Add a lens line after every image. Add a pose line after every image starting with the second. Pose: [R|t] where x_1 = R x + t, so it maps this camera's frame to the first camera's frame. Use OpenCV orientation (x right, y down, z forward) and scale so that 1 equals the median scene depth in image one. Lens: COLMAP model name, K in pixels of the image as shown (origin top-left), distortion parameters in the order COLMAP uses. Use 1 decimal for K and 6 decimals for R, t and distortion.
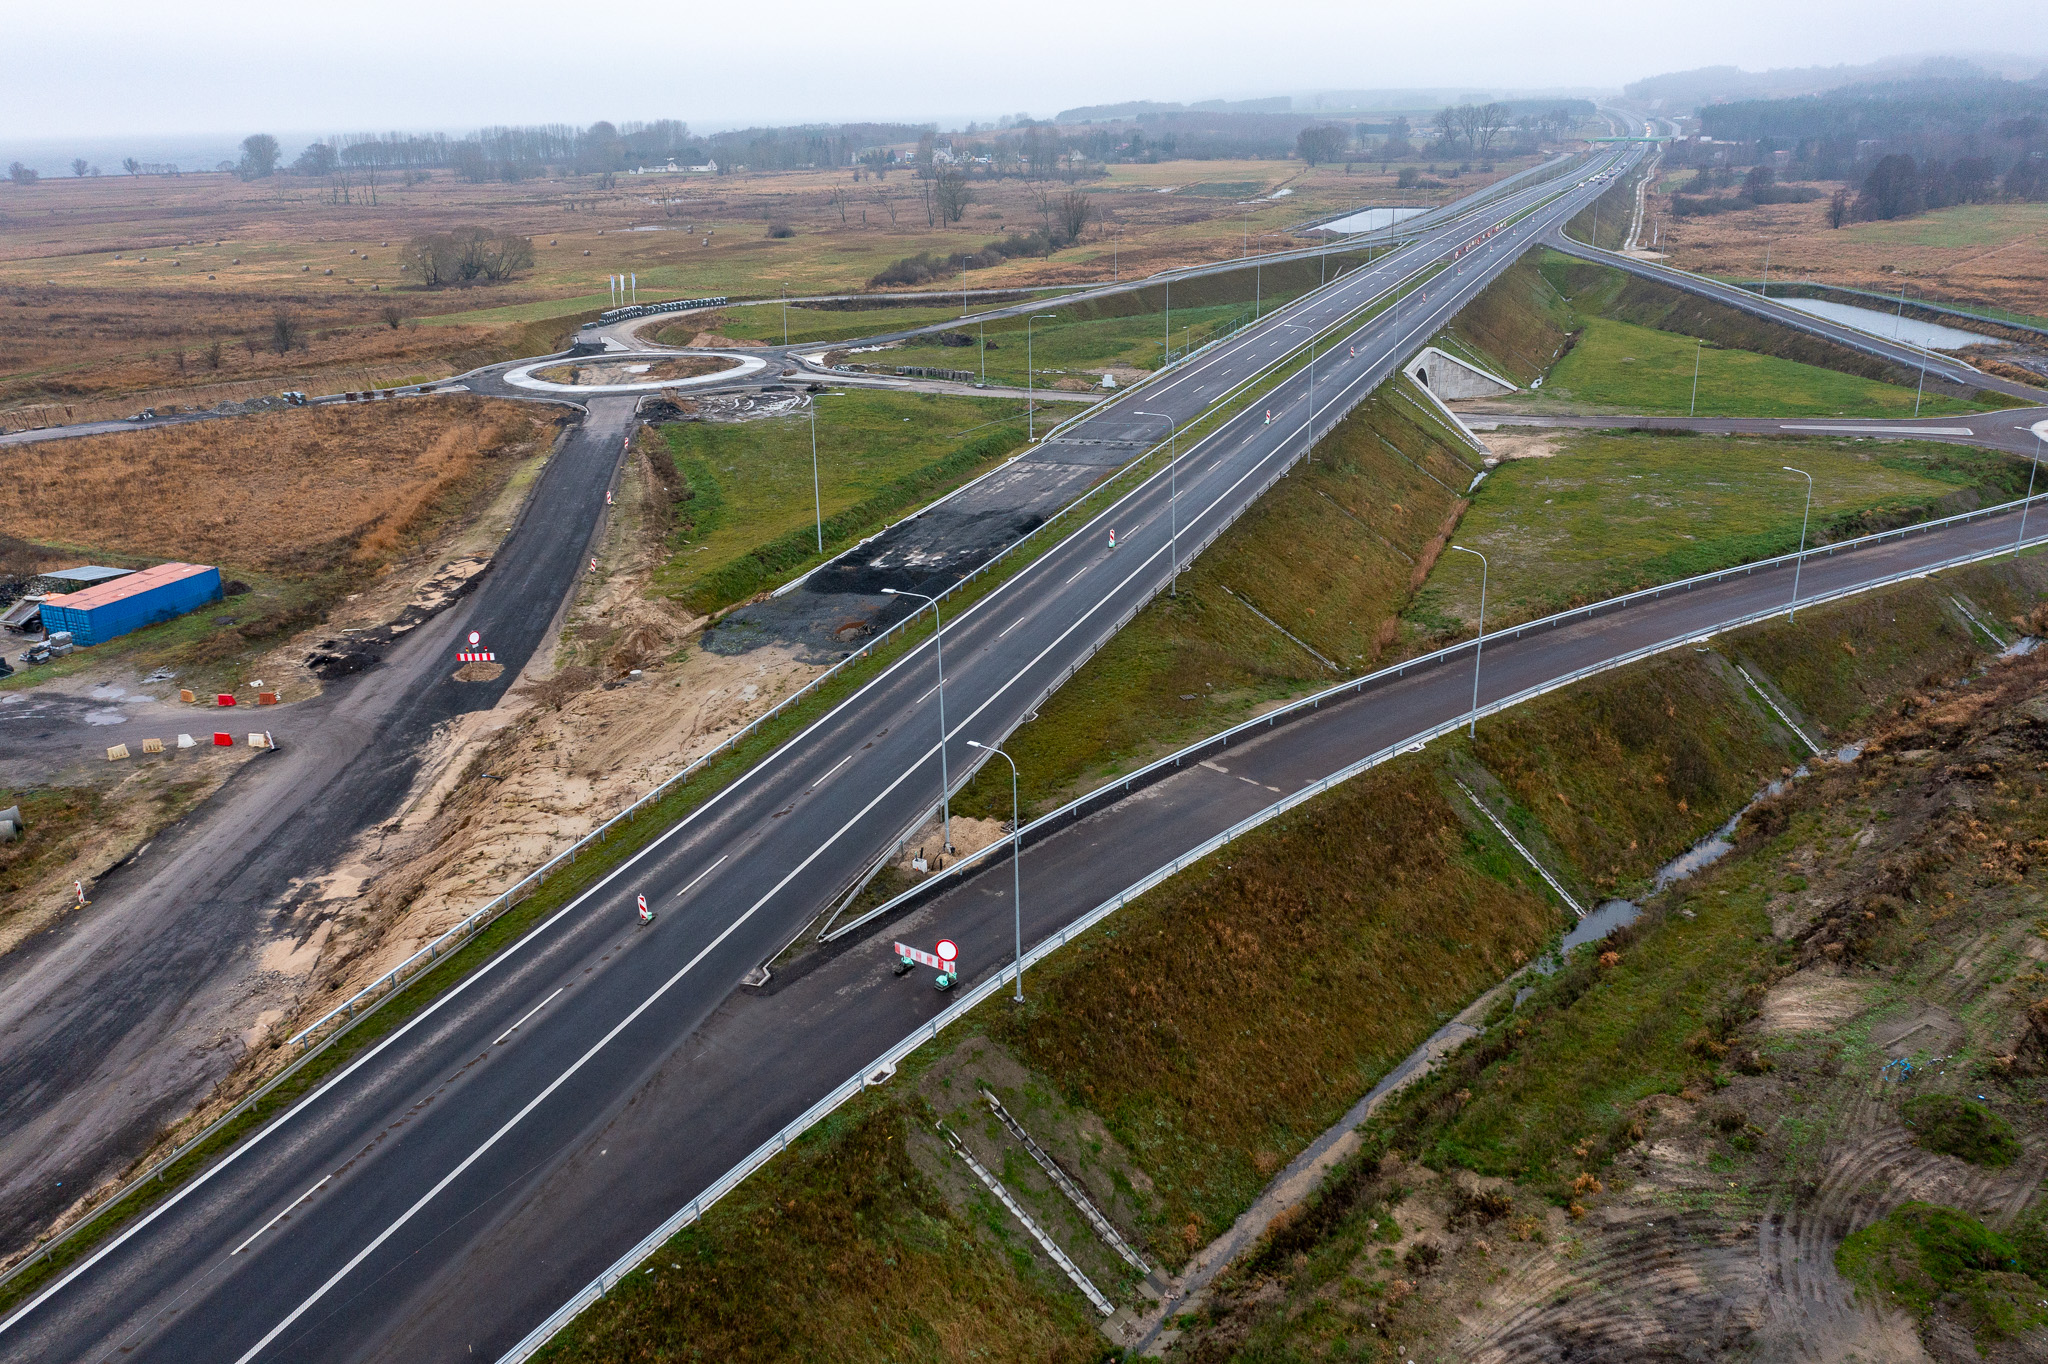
lens RADIAL K [[1626.3, 0, 1018.8], [0, 1626.3, 678.4], [0, 0, 1]] dist [-0.017188, -0.001150]
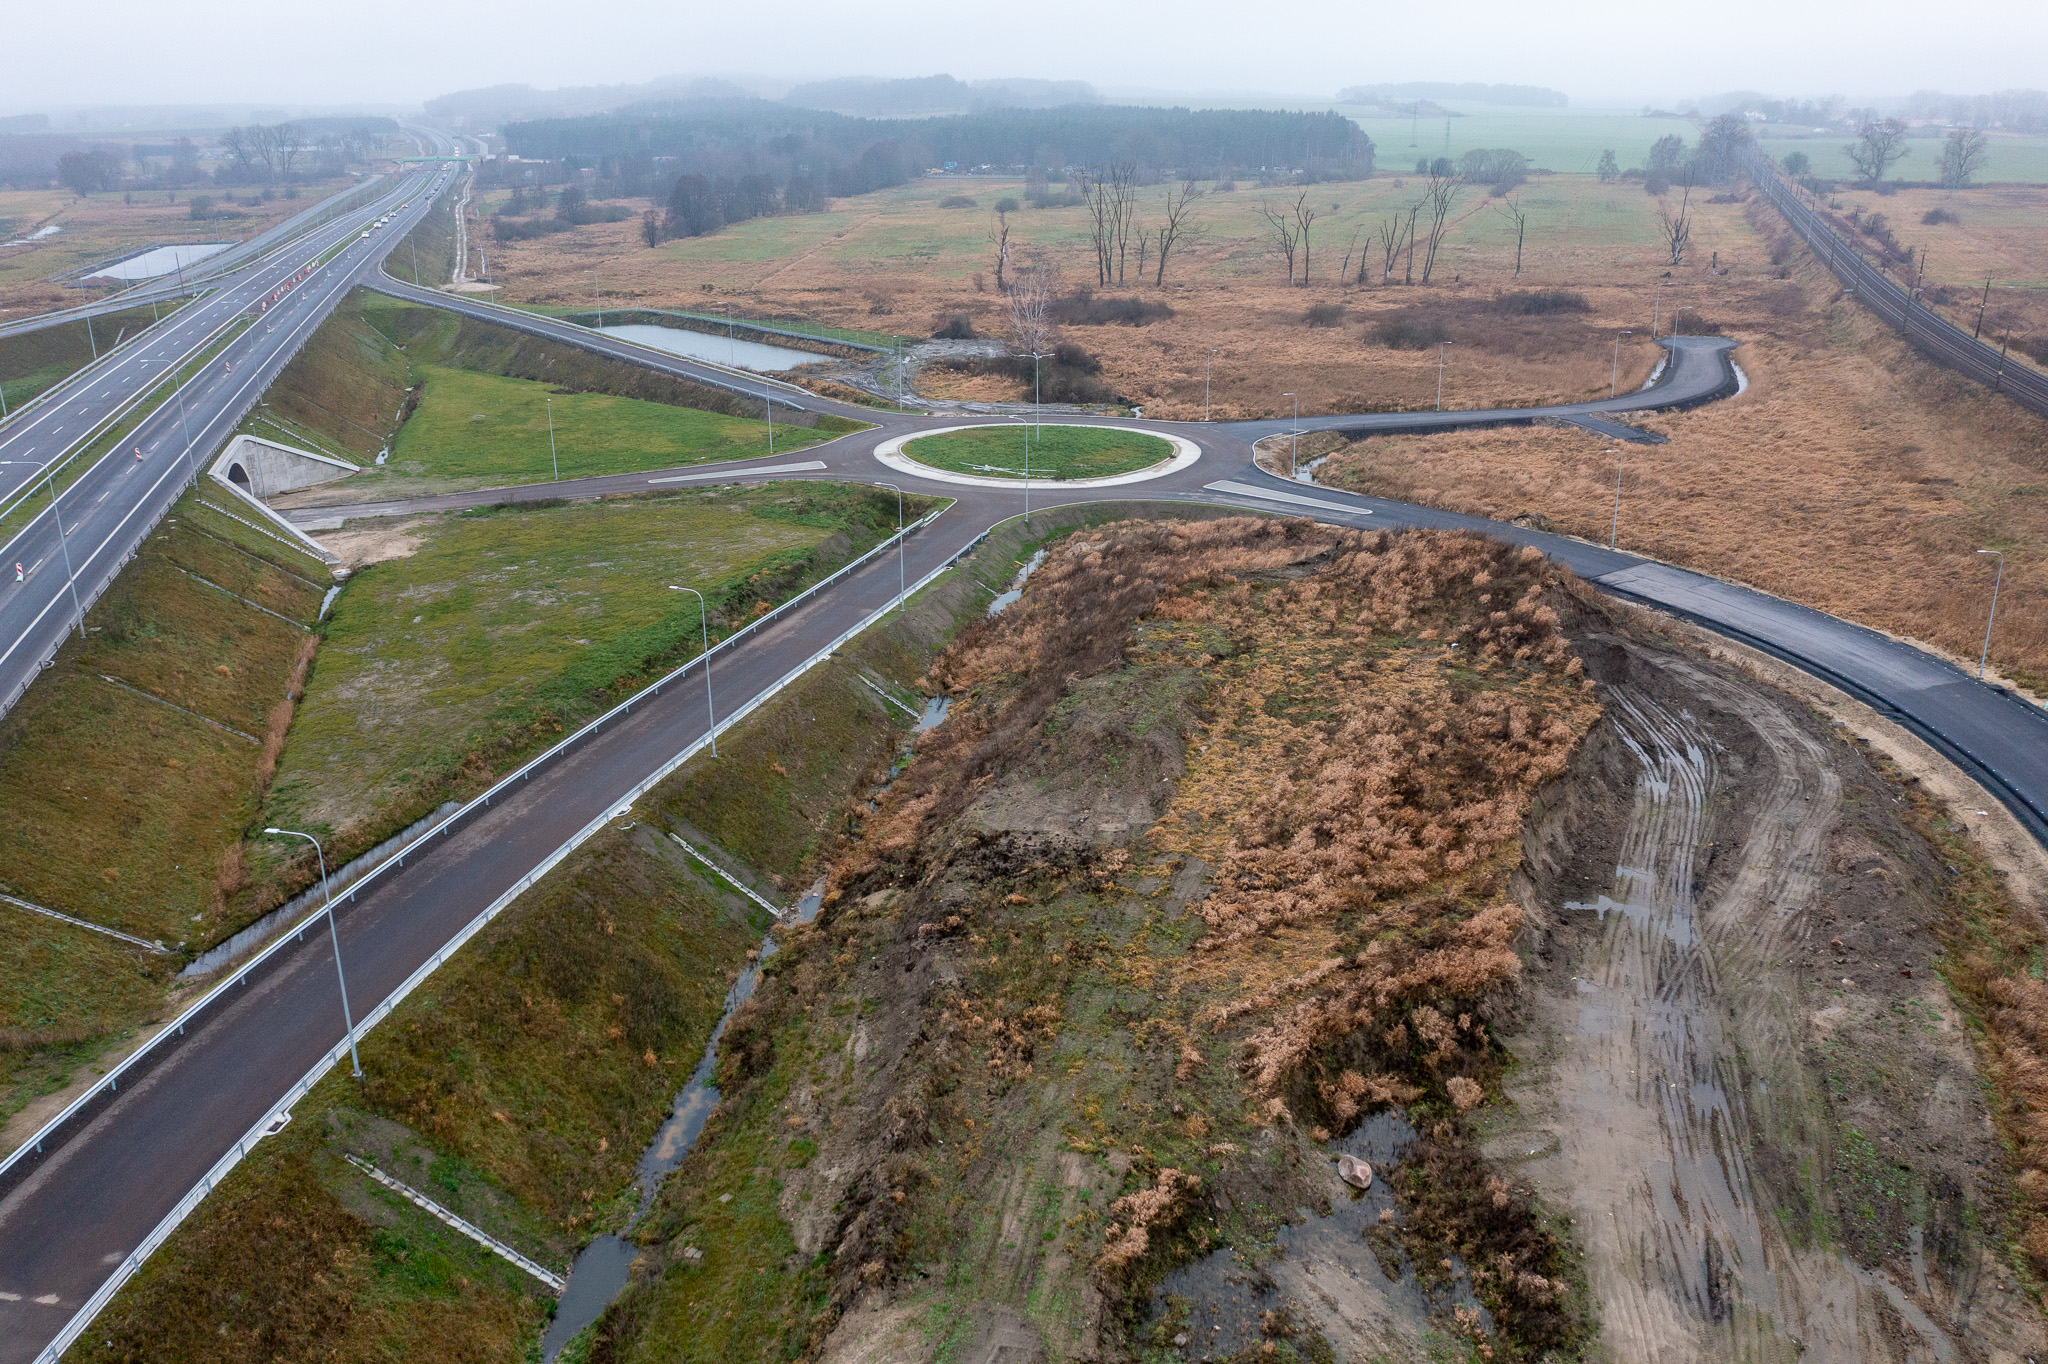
lens RADIAL K [[1626.3, 0, 1022.3], [0, 1626.3, 683.4], [0, 0, 1]] dist [-0.017188, -0.001150]
pose [[0.782517, -0.199298, 0.589871, 0.067588], [0.202500, 0.977344, 0.061578, -0.064696], [-0.588780, 0.071264, 0.805146, 0.134691]]
